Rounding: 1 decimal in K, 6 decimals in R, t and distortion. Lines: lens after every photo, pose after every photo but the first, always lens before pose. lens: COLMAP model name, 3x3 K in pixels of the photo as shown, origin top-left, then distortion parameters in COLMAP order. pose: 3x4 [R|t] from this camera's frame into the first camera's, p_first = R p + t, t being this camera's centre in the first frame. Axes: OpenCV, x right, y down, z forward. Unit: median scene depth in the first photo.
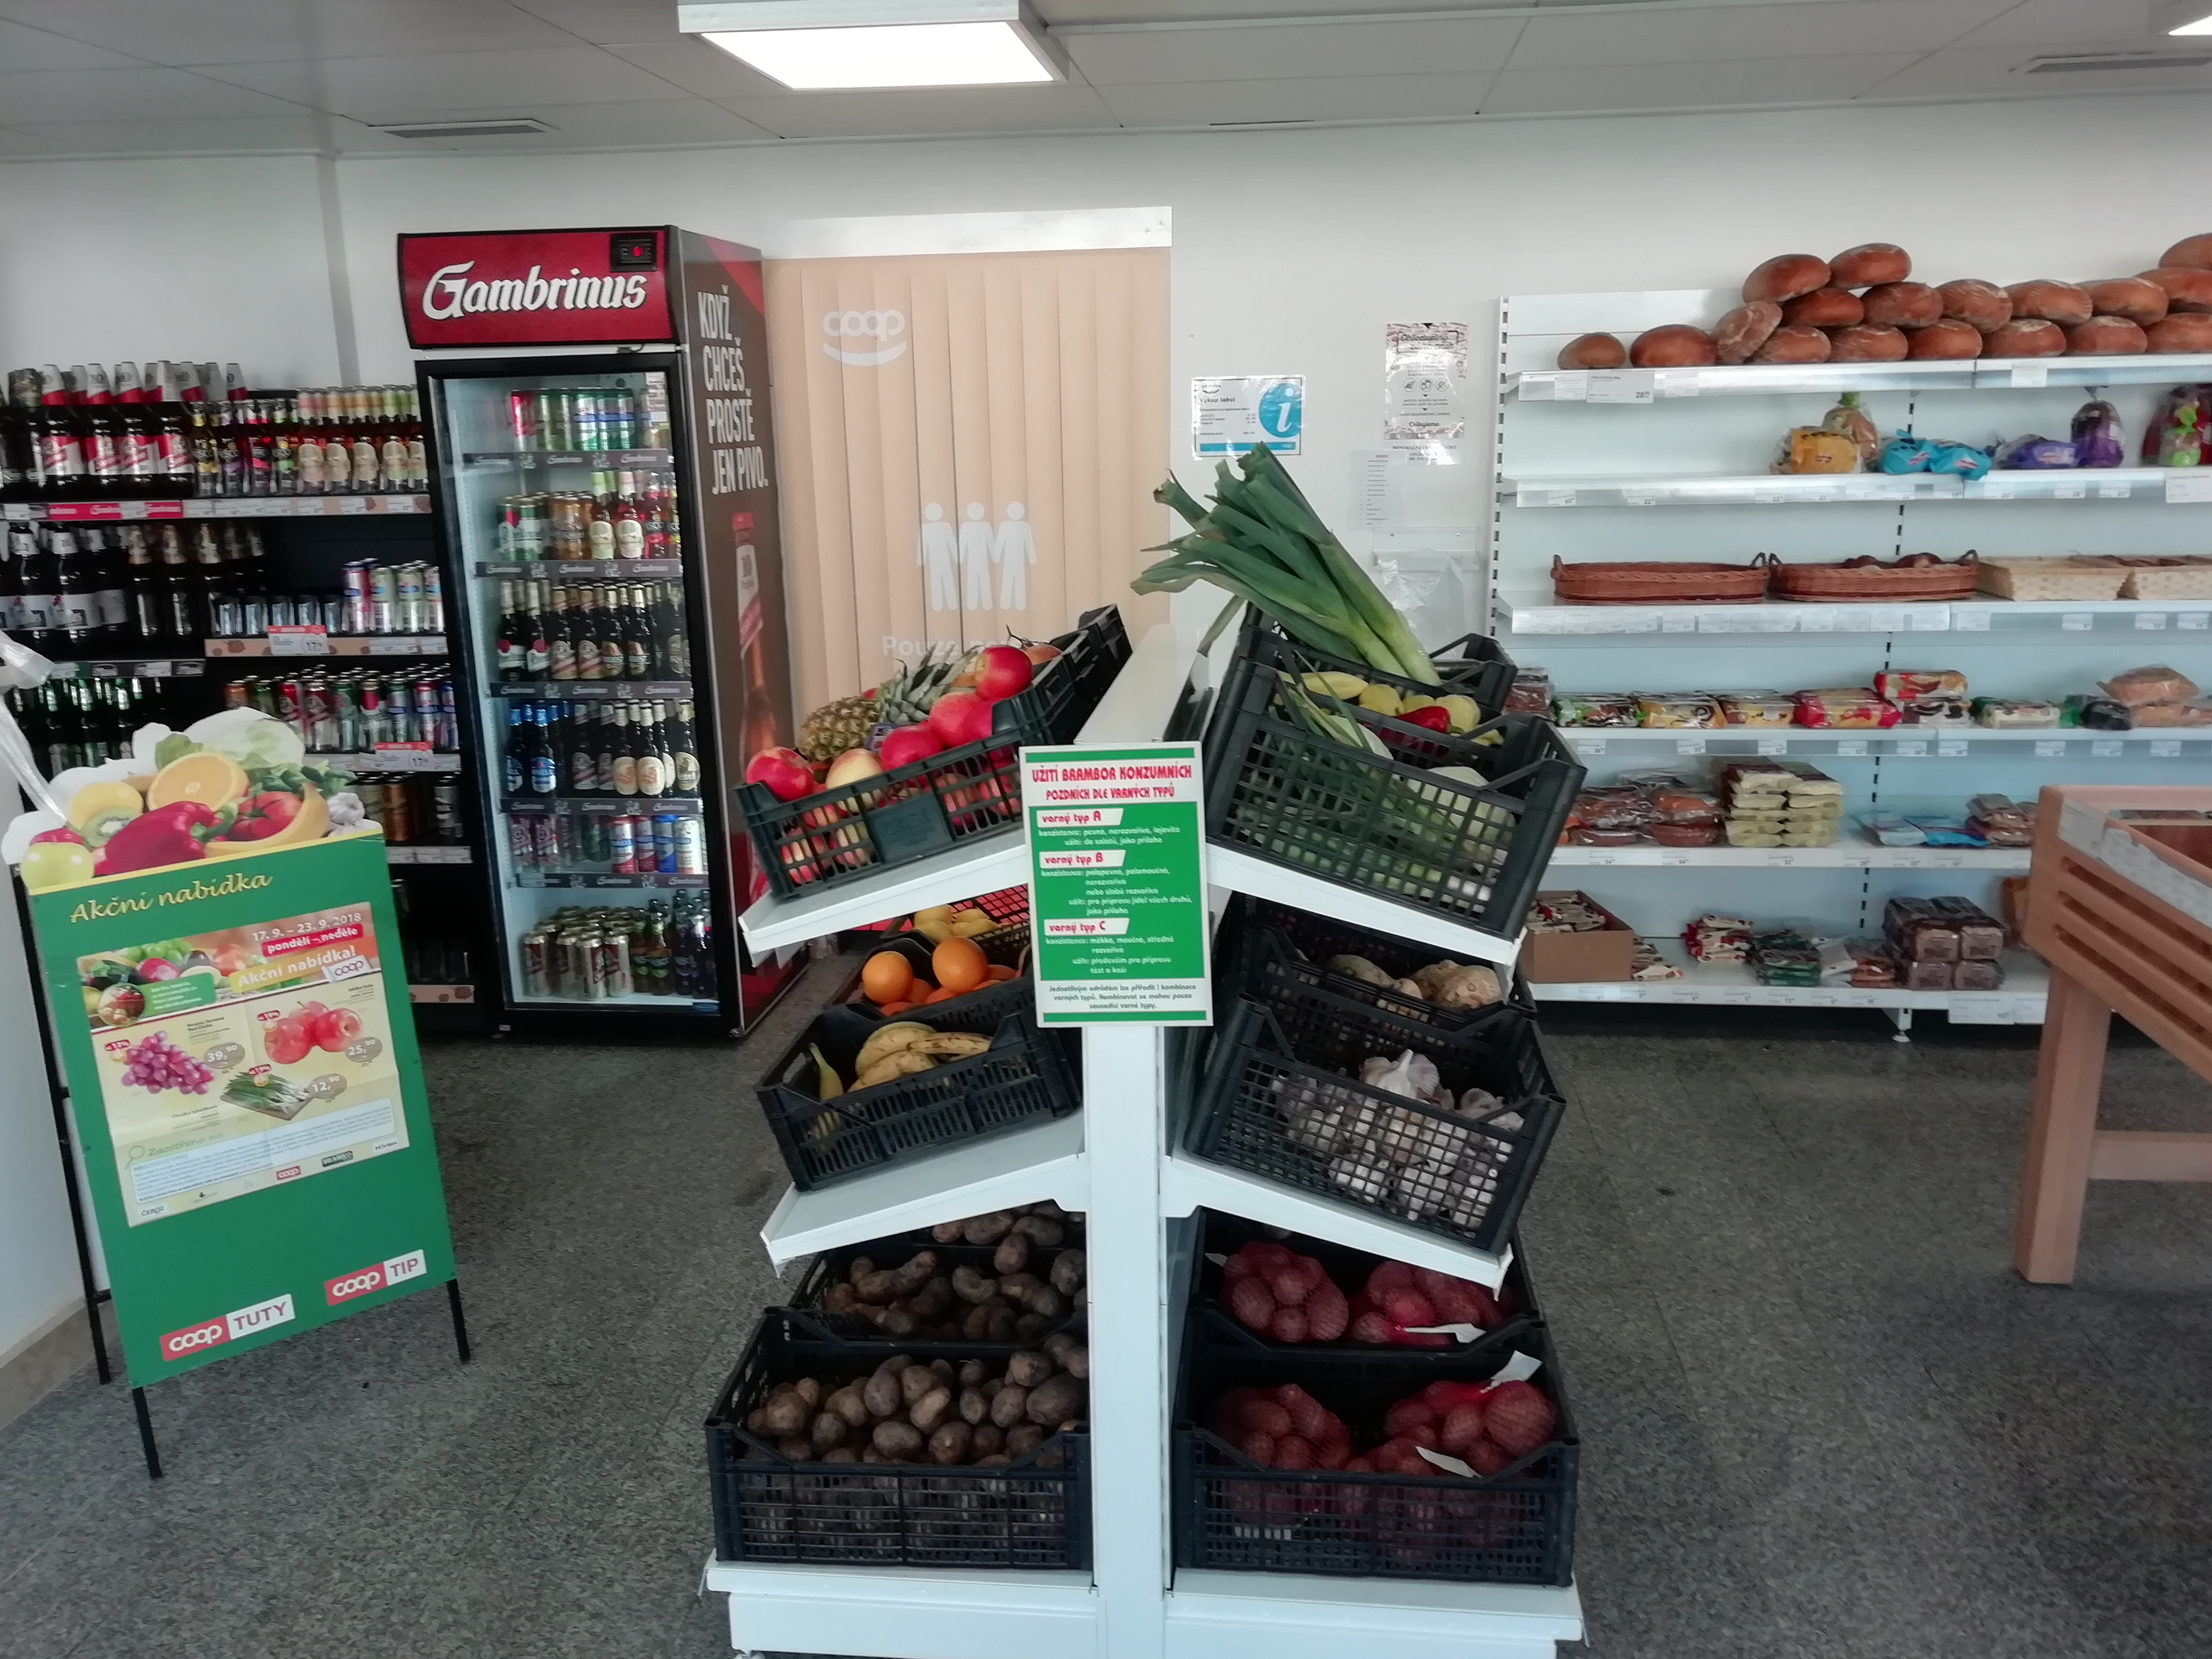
lens RADIAL K [[1683.1, 0, 1106.0], [0, 1683.1, 829.5], [0, 0, 1]] dist [0.013051, -0.009338]
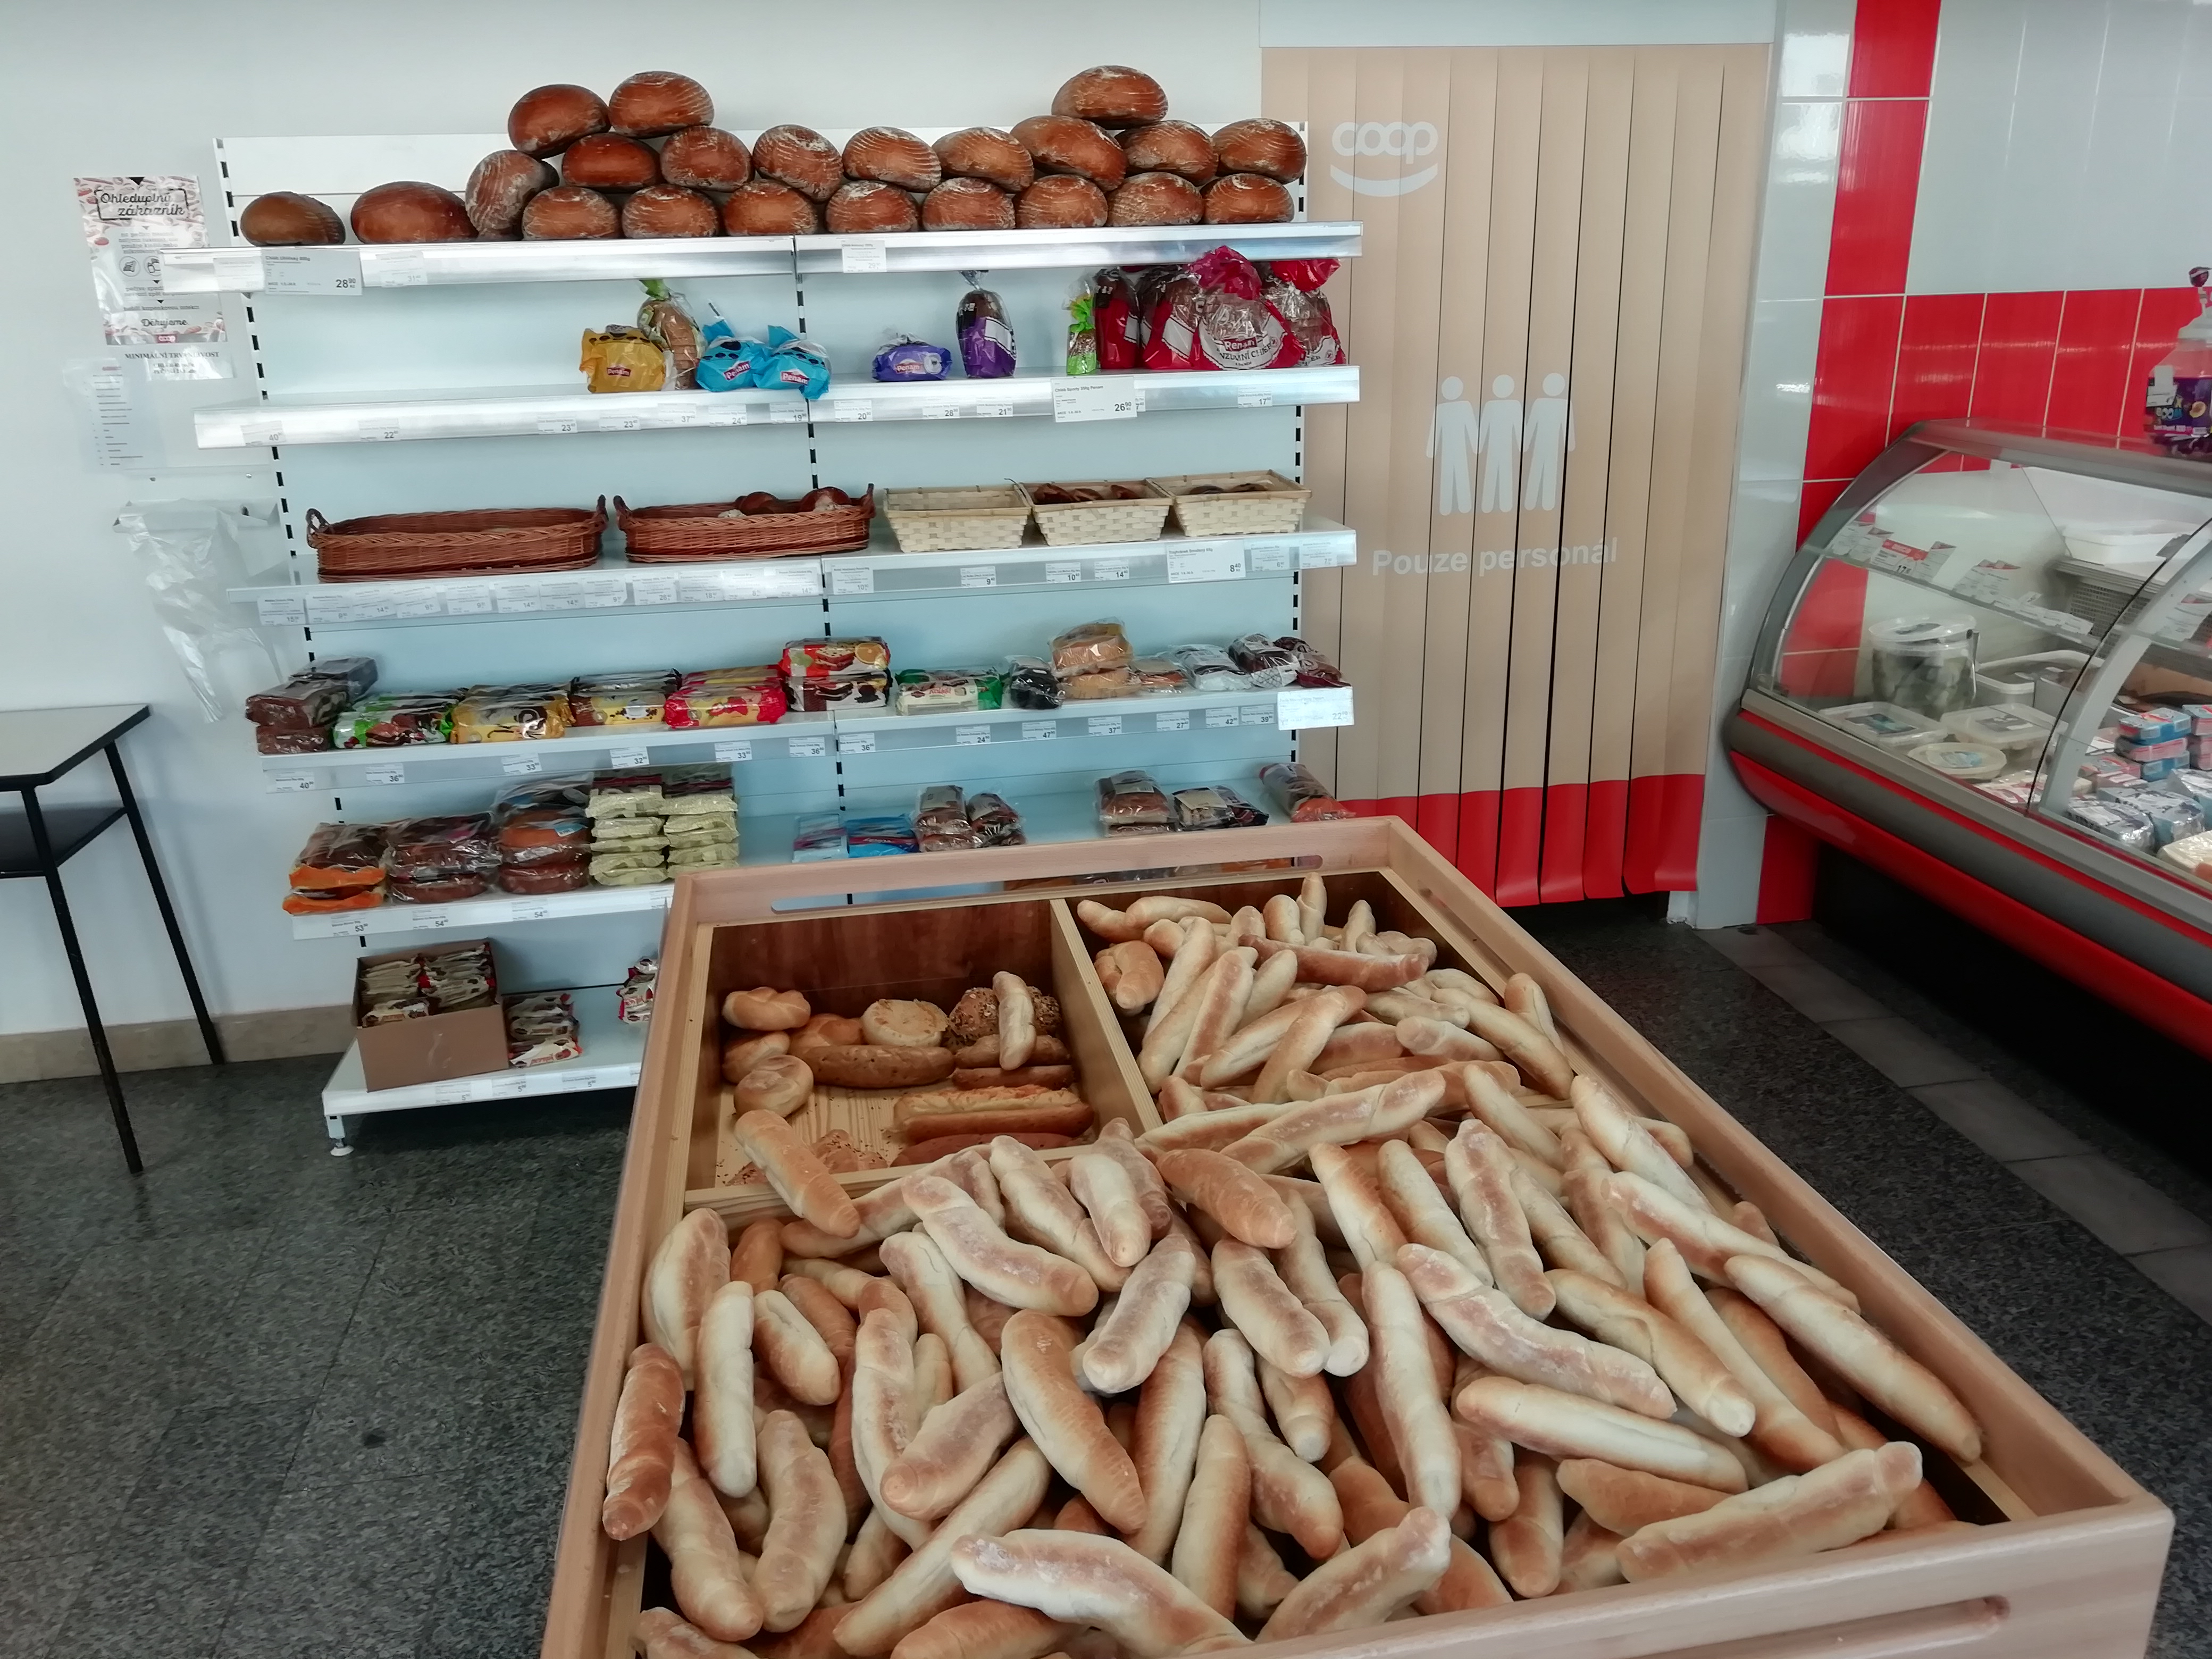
lens RADIAL K [[1695.9, 0, 1106.0], [0, 1695.9, 829.5], [0, 0, 1]] dist [-0.003652, -0.003635]
pose [[0.957676, -0.091522, 0.272913, 0.394821], [0.072006, 0.994133, 0.080709, -0.063485], [-0.278698, -0.057641, 0.958647, 0.214068]]
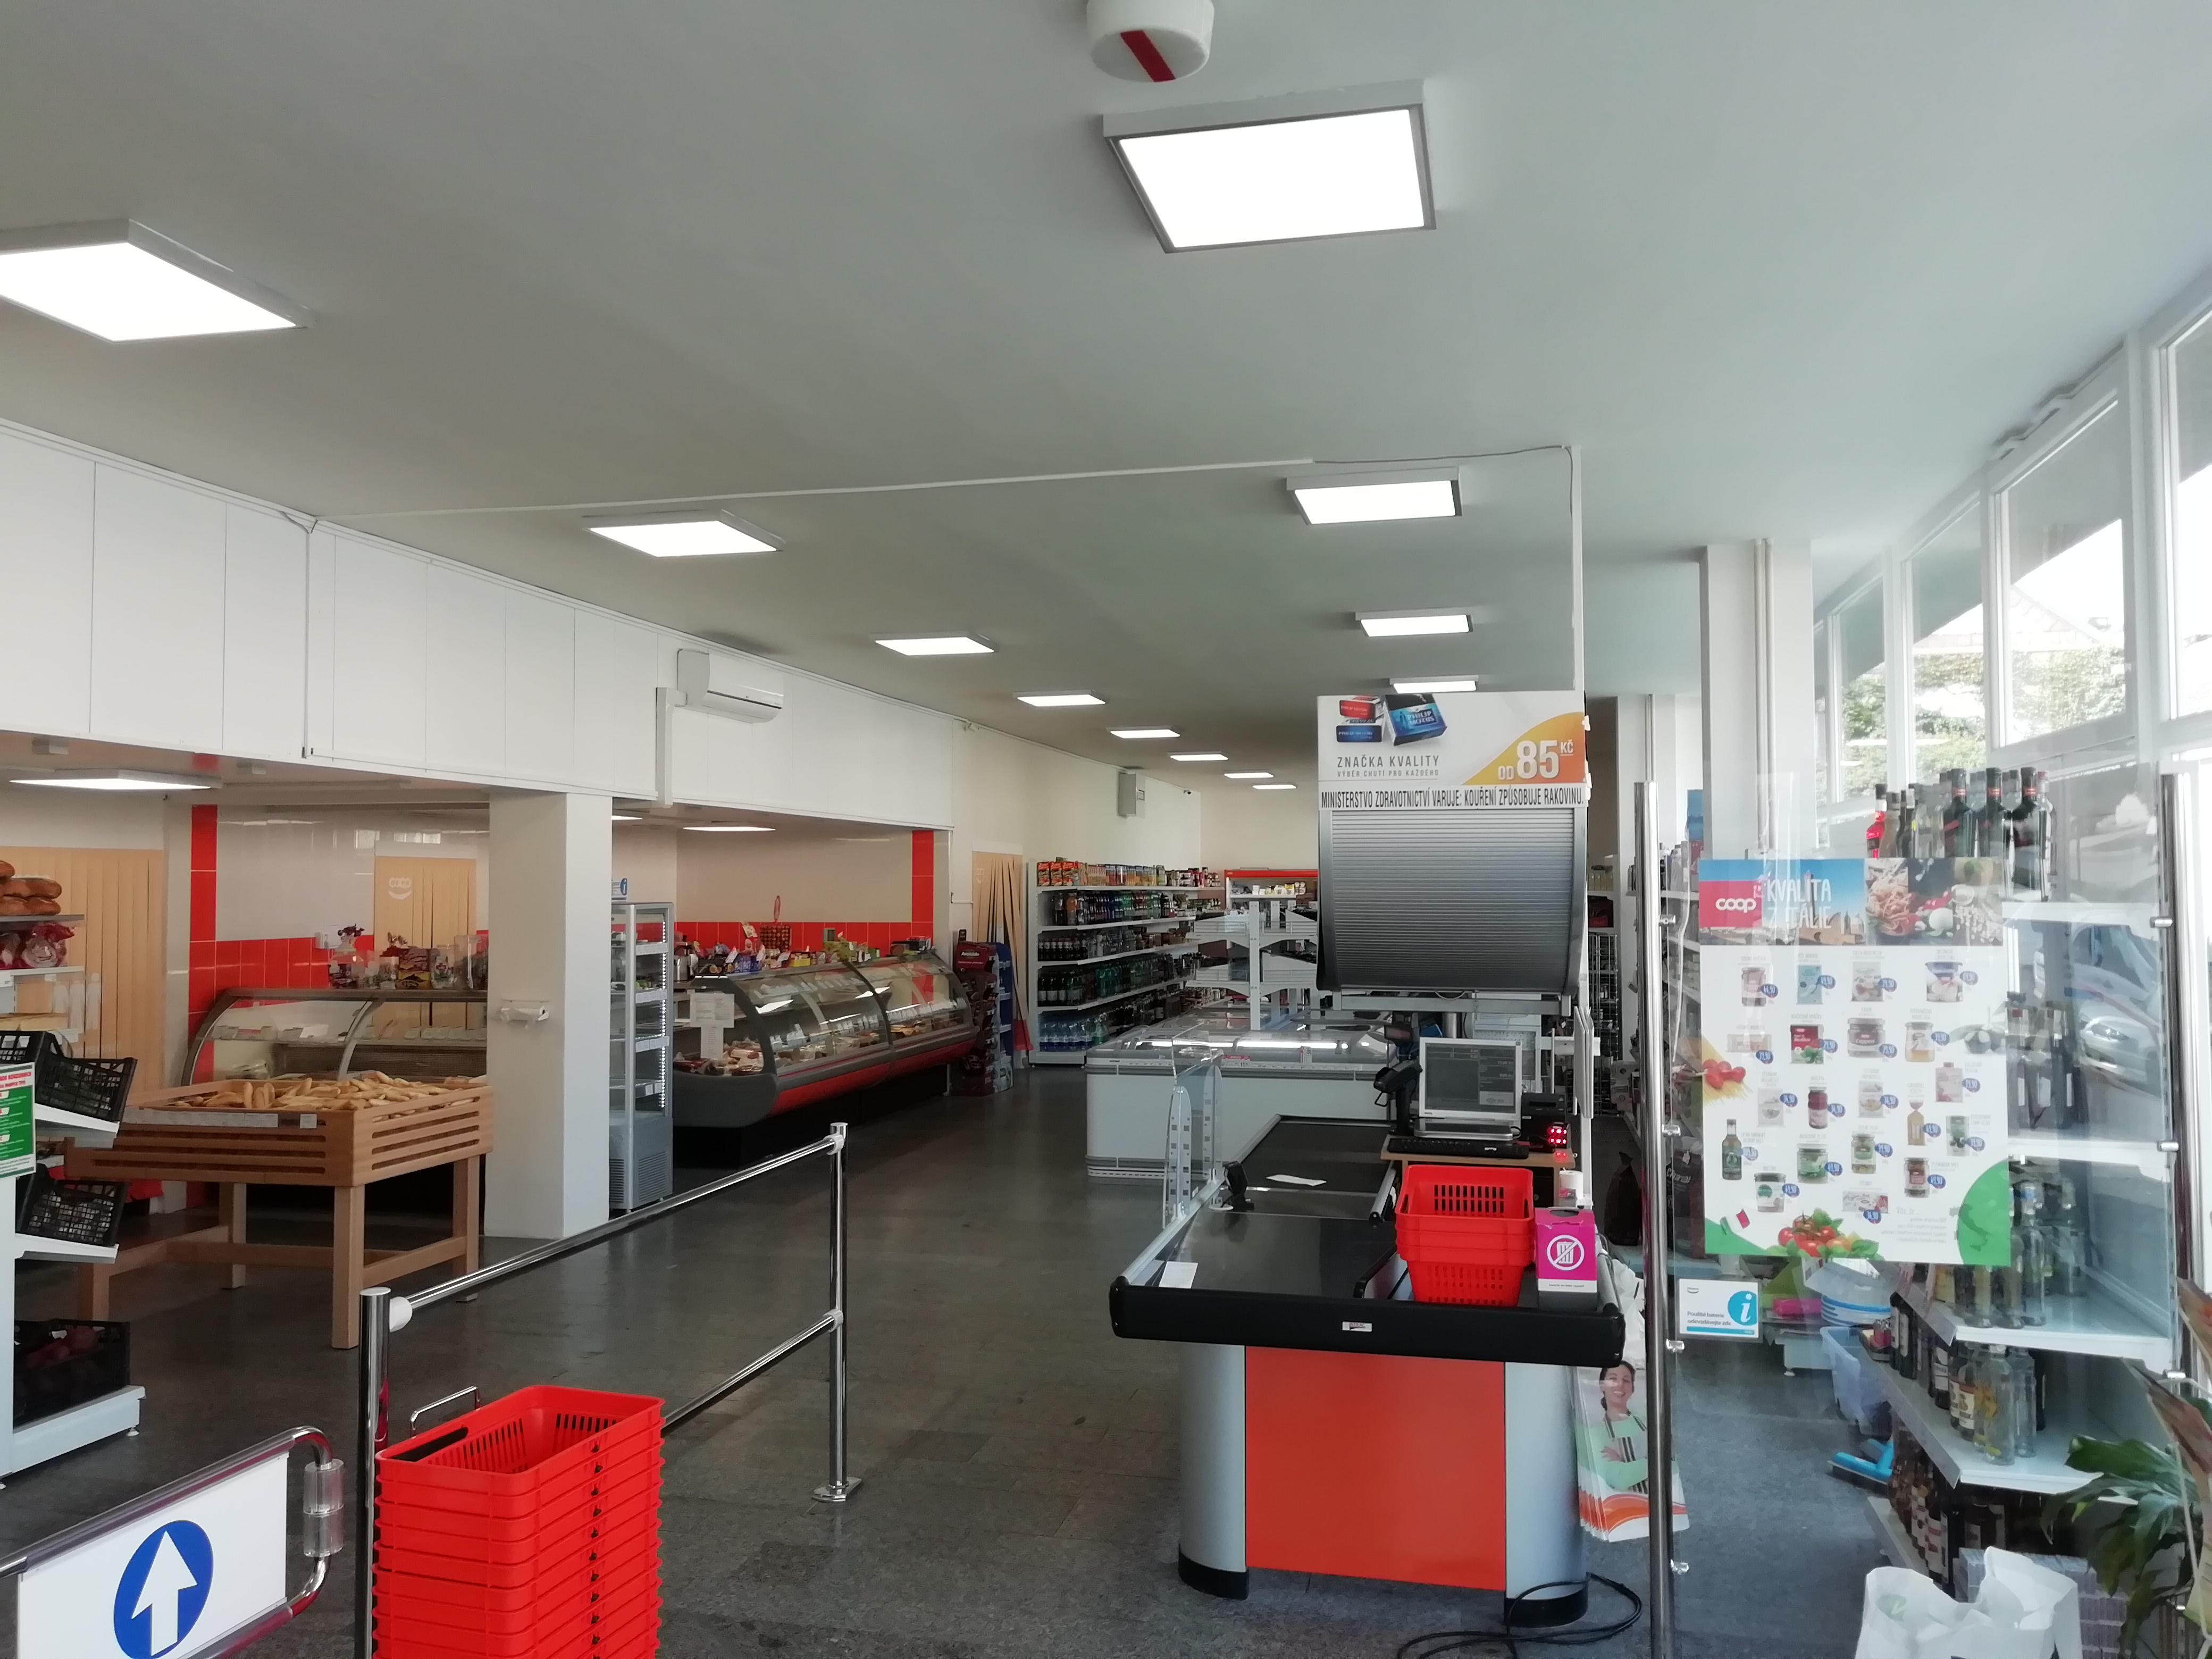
lens RADIAL K [[1683.1, 0, 1106.0], [0, 1683.1, 829.5], [0, 0, 1]] dist [0.013051, -0.009338]
pose [[0.111623, 0.059898, 0.991944, -1.078173], [0.245498, 0.965581, -0.085932, 0.106297], [-0.962949, 0.253113, 0.093077, -0.445235]]
